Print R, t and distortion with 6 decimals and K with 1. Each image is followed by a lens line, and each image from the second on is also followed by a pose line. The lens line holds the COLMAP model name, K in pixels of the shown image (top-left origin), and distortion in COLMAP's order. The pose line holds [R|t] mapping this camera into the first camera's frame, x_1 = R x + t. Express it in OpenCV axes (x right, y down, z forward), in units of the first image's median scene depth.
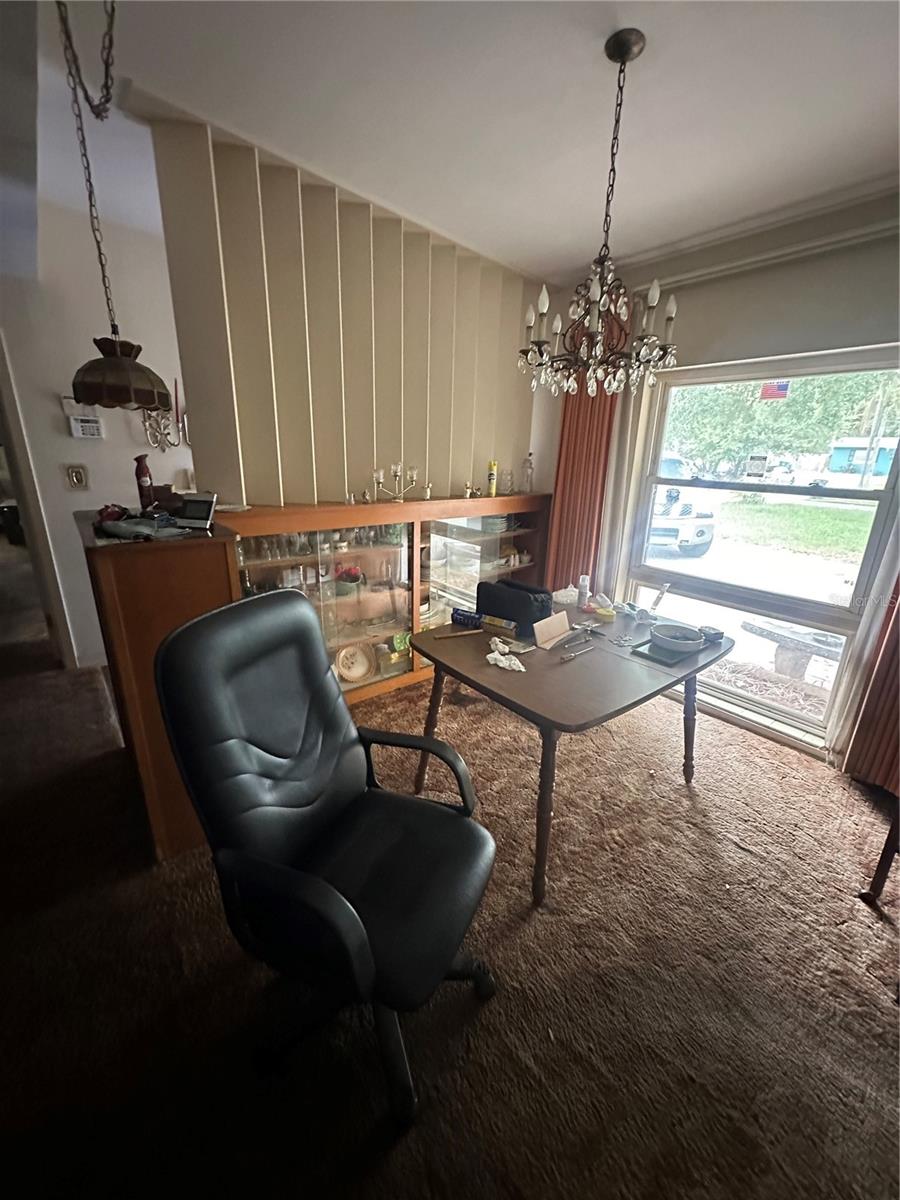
lens RADIAL K [[481.7, 0, 451.9], [0, 481.7, 601.8], [0, 0, 1]] dist [0.002298, 0.000114]
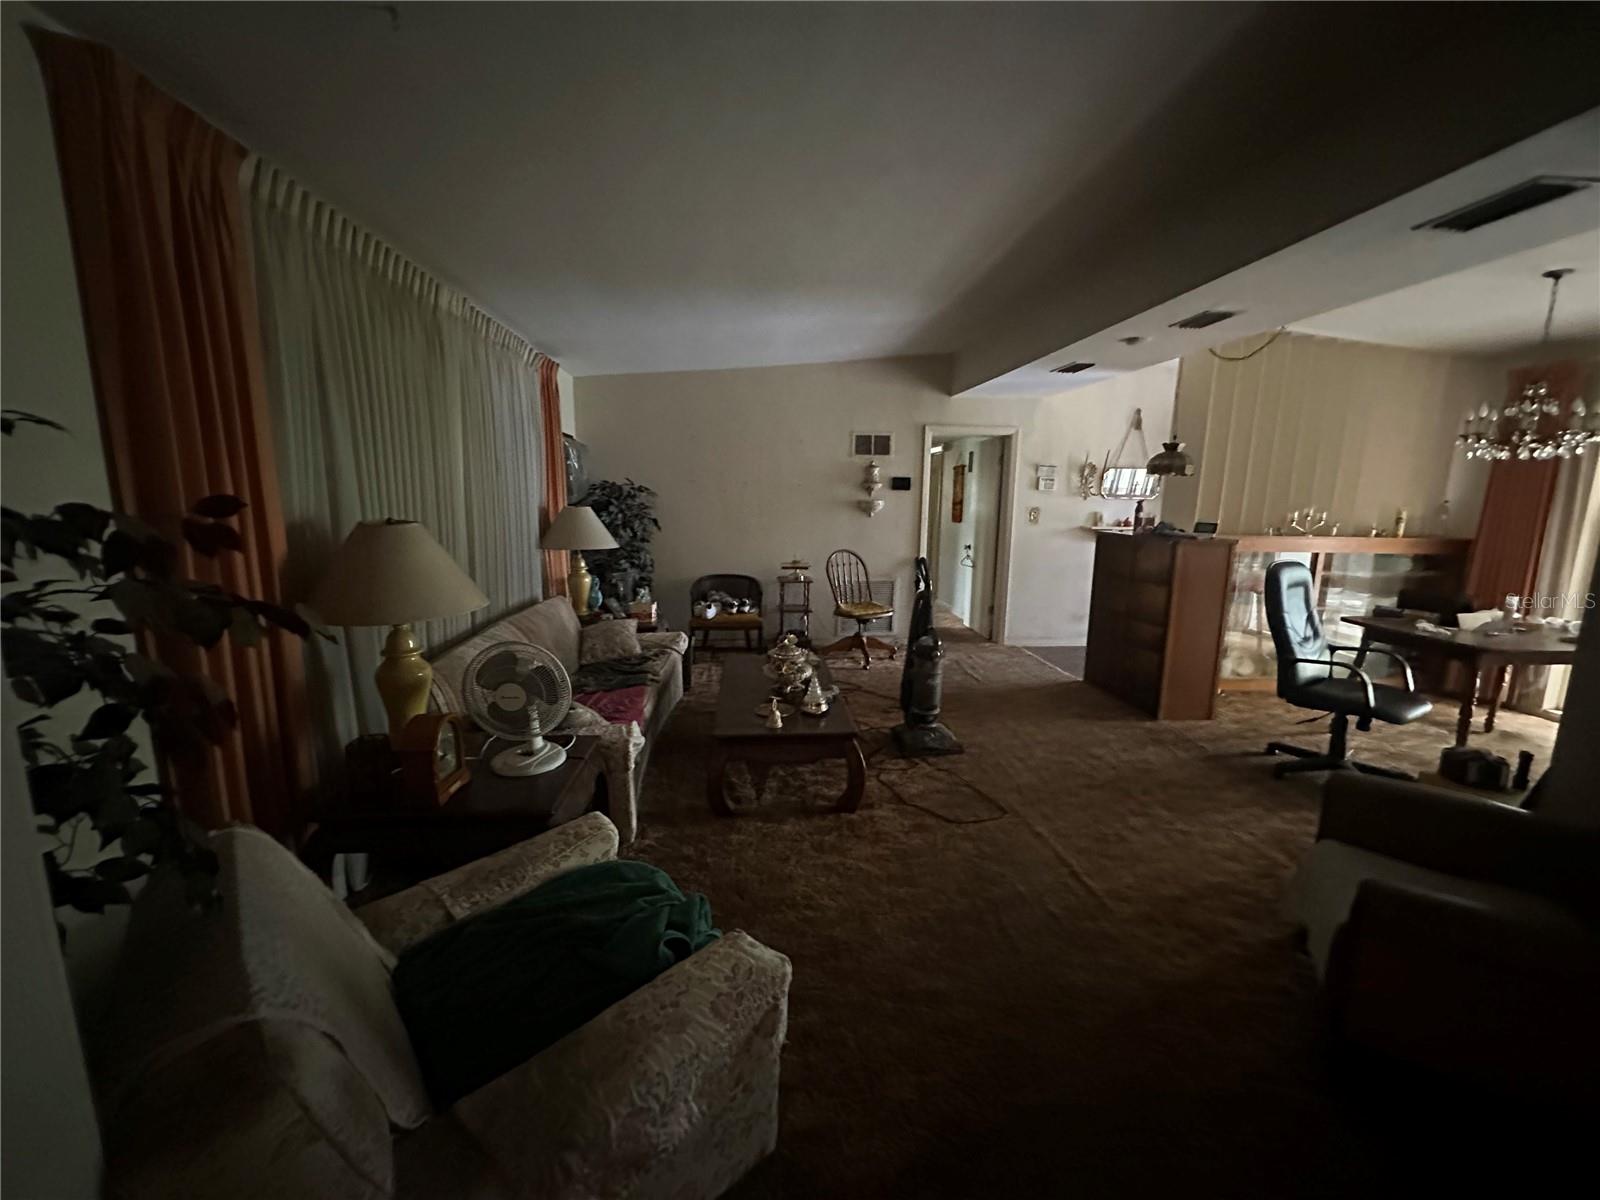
lens RADIAL K [[642.2, 0, 793.2], [0, 642.2, 602.0], [0, 0, 1]] dist [0.002298, 0.000114]
pose [[0.825945, 0.087551, -0.556911, -0.252381], [-0.171132, 0.980190, -0.099709, 0.347080], [0.537149, 0.177659, 0.824565, -1.049535]]
